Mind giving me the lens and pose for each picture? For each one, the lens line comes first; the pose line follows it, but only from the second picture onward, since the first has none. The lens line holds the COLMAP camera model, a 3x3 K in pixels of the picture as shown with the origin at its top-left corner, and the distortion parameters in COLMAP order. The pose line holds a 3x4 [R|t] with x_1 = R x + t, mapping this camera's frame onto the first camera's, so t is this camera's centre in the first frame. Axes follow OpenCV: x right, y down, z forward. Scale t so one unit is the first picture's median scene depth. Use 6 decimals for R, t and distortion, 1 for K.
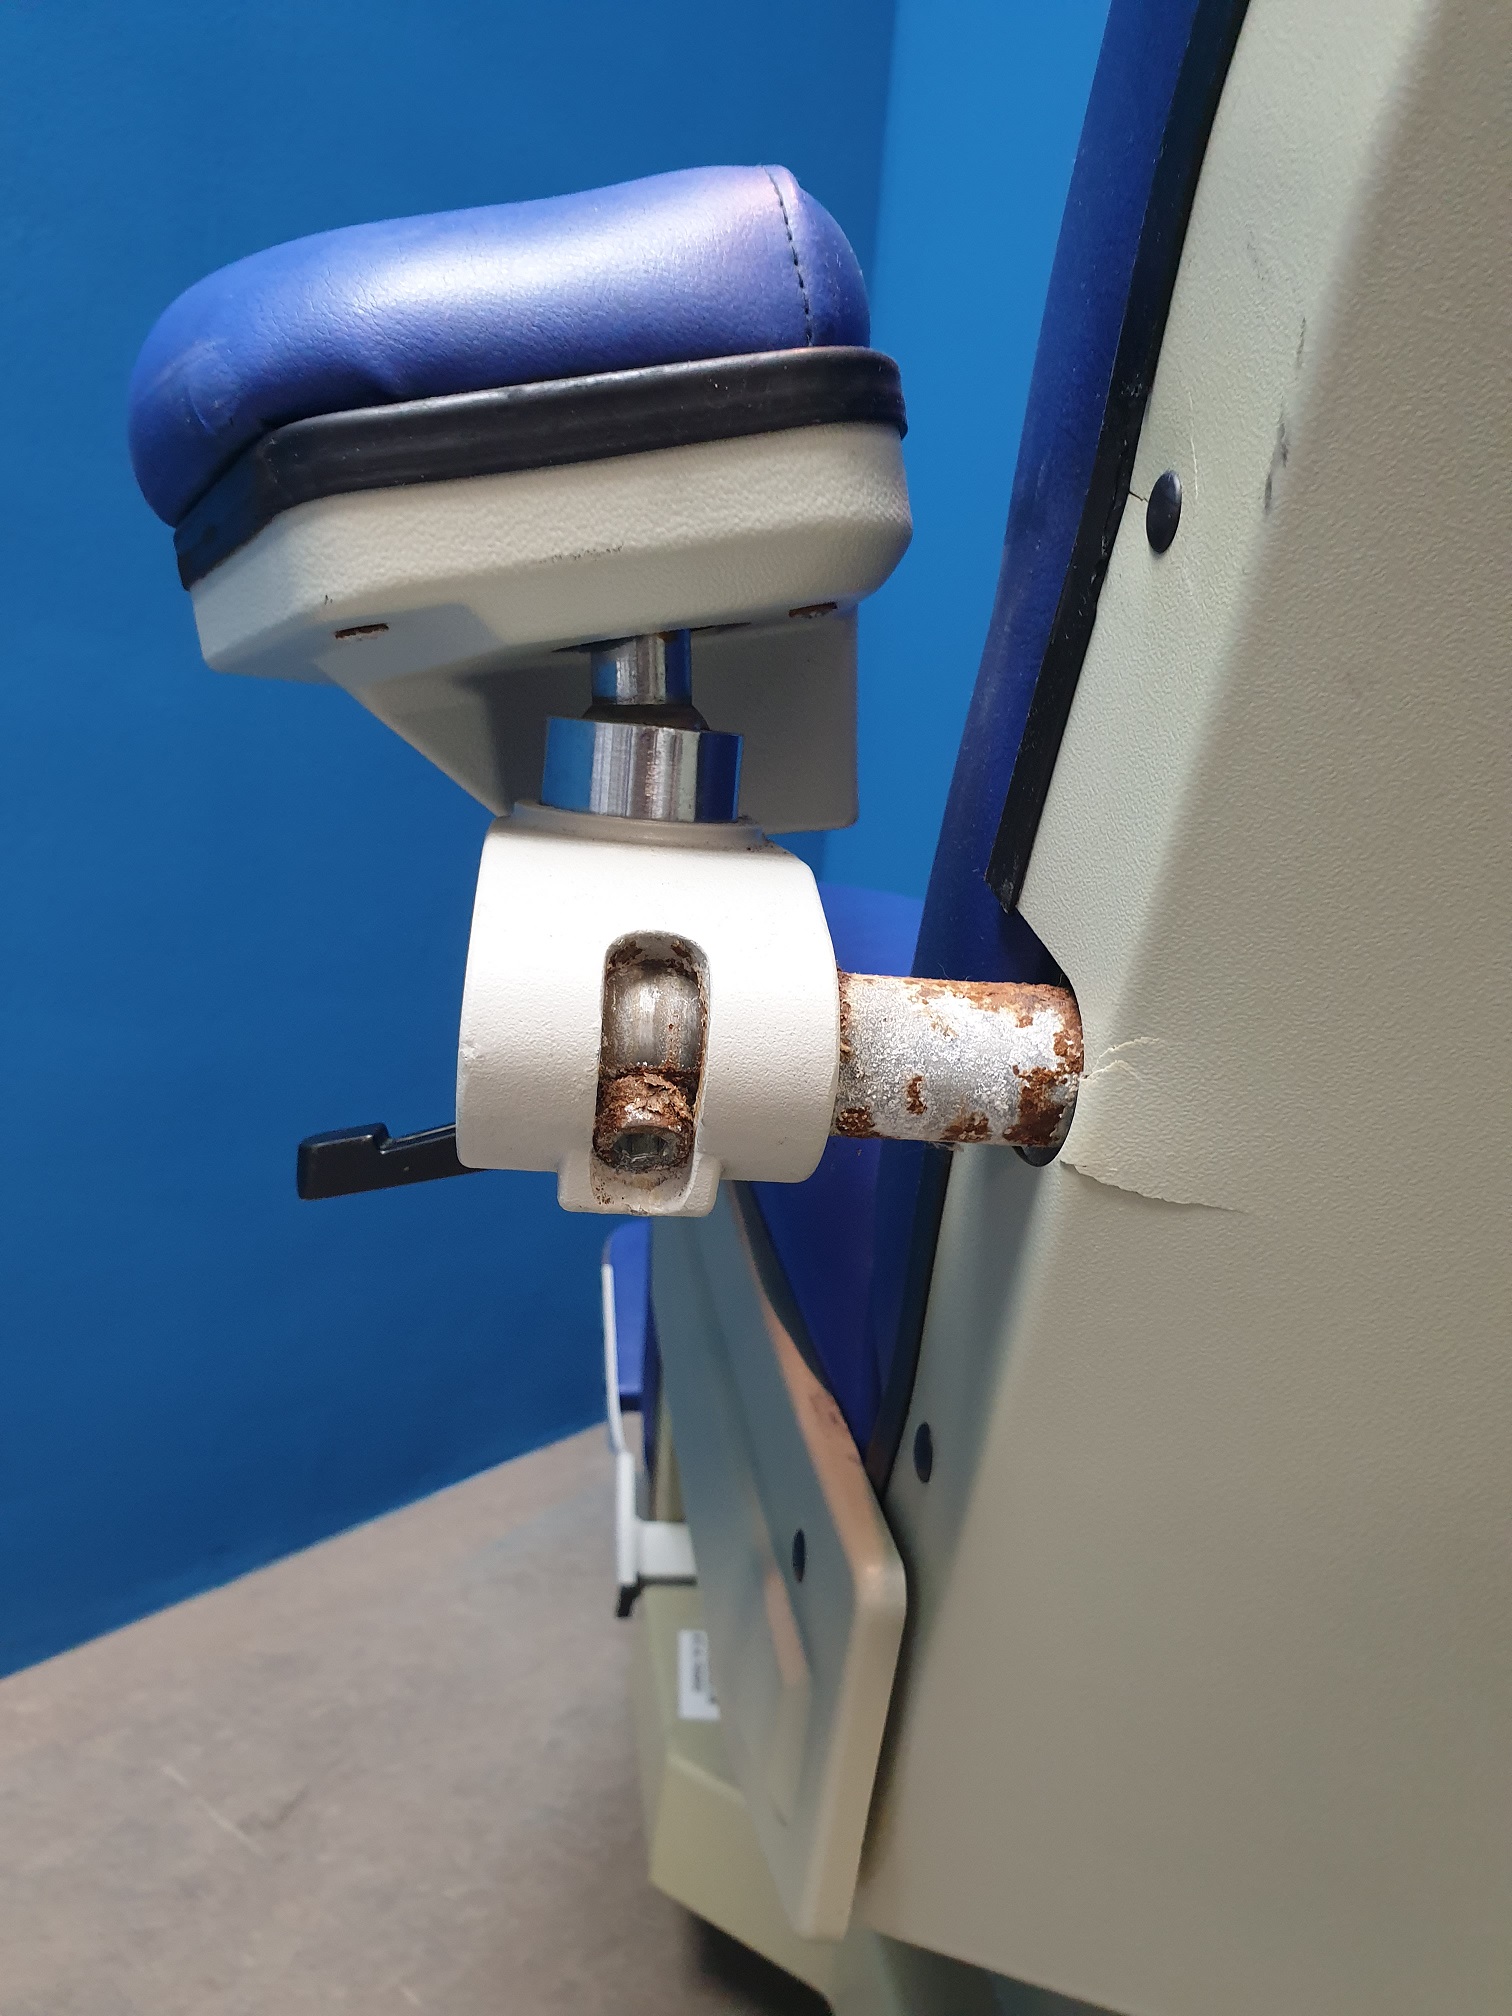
lens RADIAL K [[1751.2, 0, 756.0], [0, 1751.2, 1008.0], [0, 0, 1]] dist [-0.004489, -0.006515]
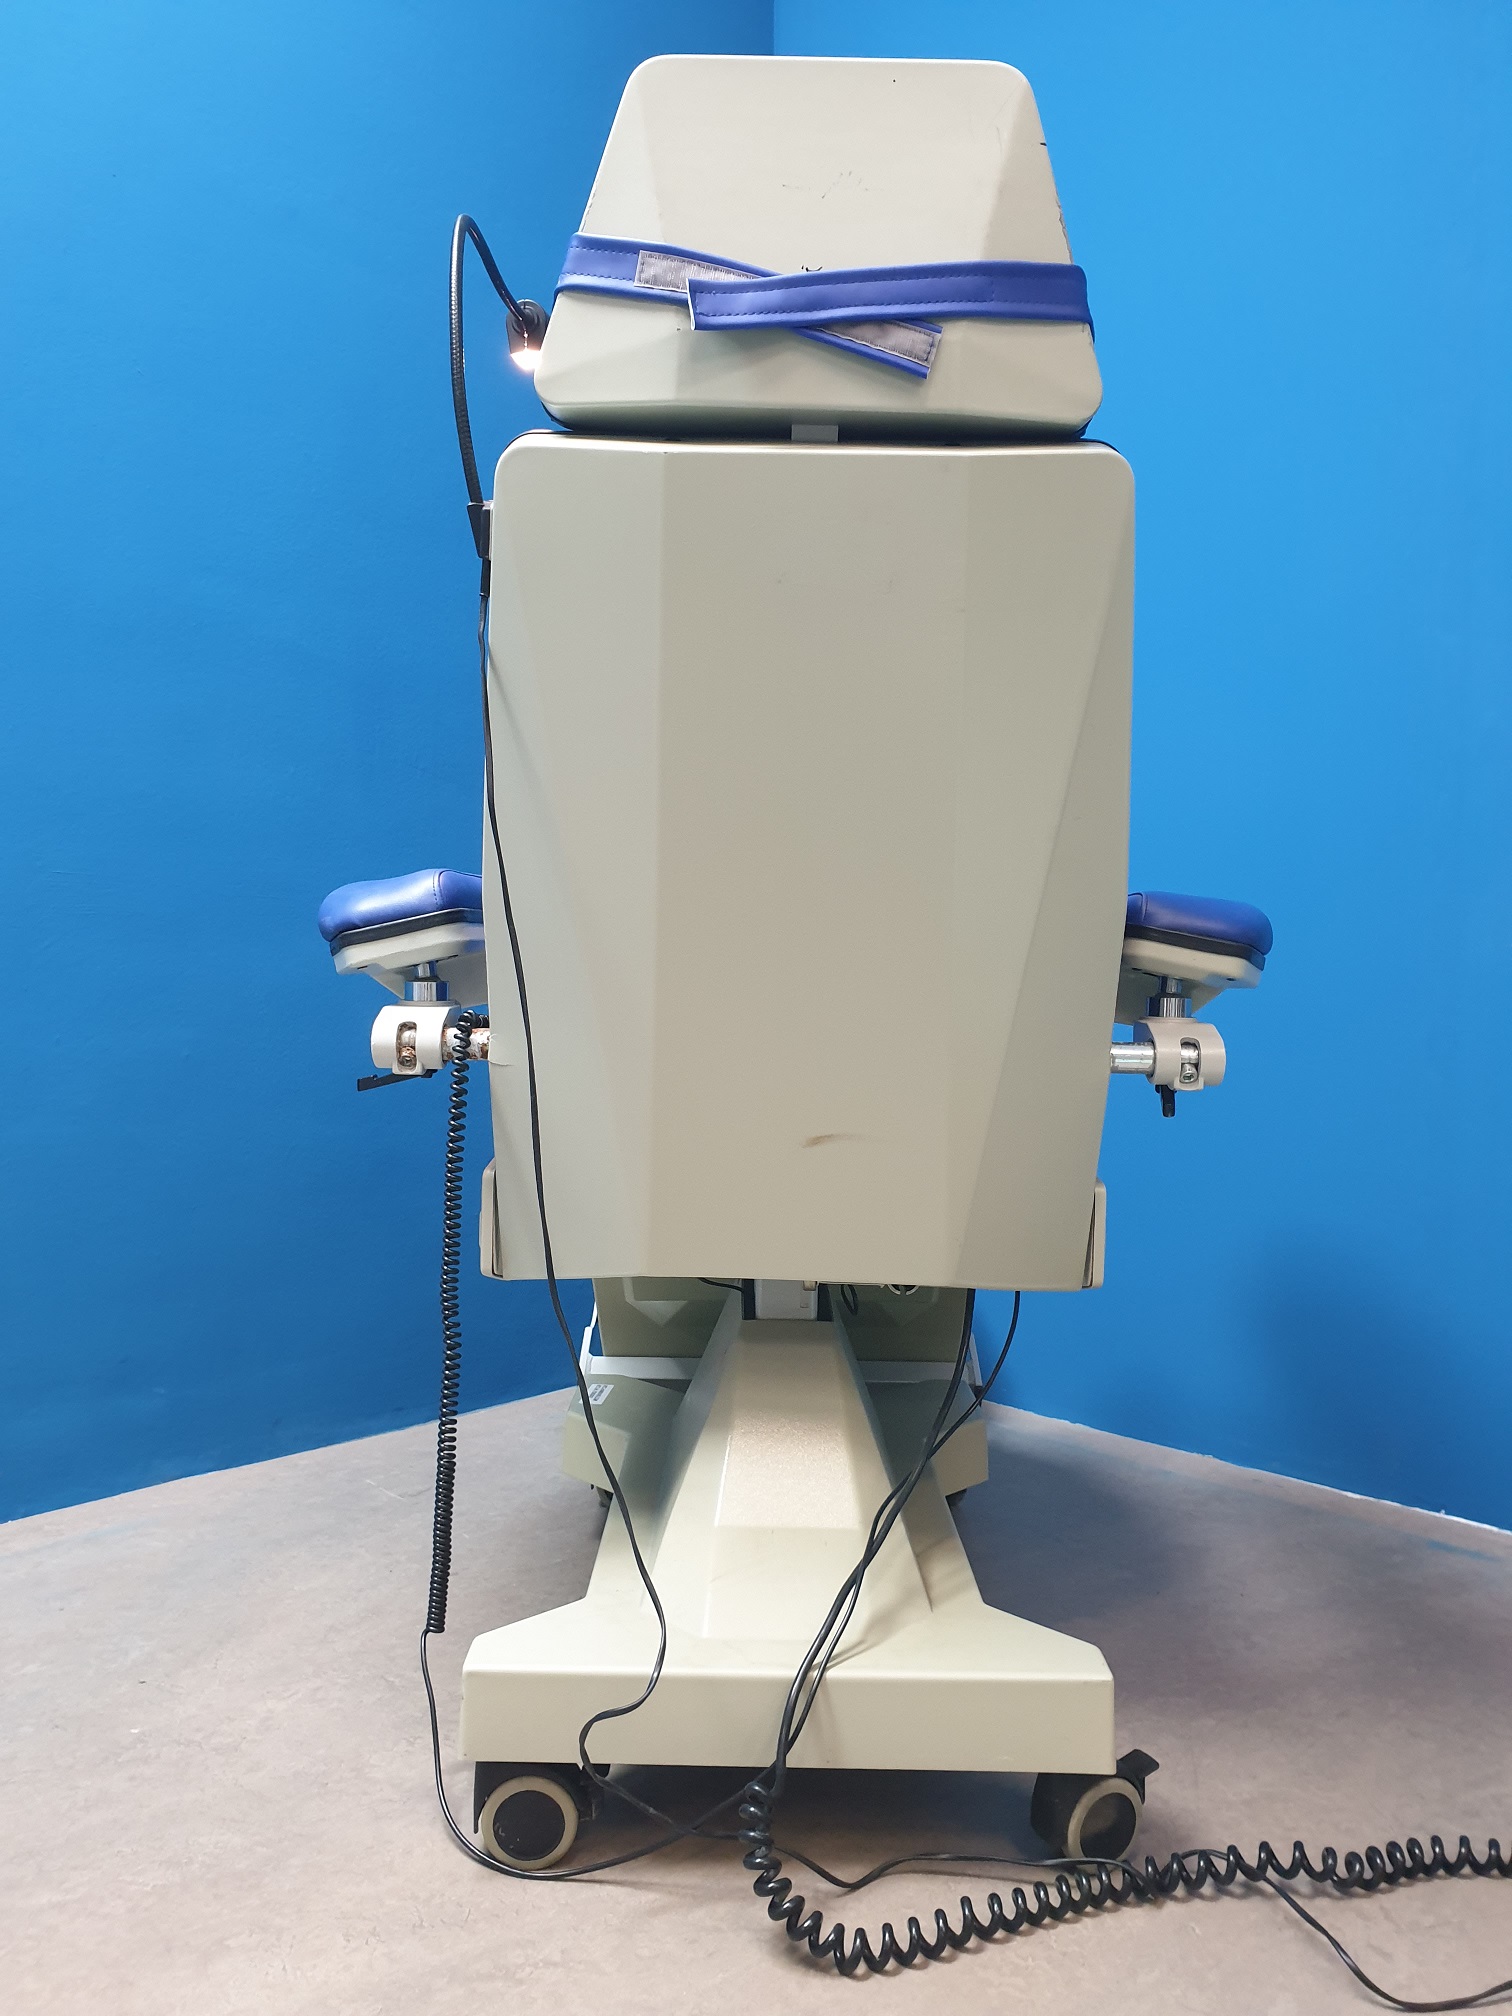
lens RADIAL K [[1751.2, 0, 756.0], [0, 1751.2, 1008.0], [0, 0, 1]] dist [-0.004489, -0.006515]
pose [[0.988701, -0.049527, -0.141480, 1.659927], [0.032290, 0.992051, -0.121626, 0.570662], [0.146379, 0.115684, 0.982441, -3.902862]]
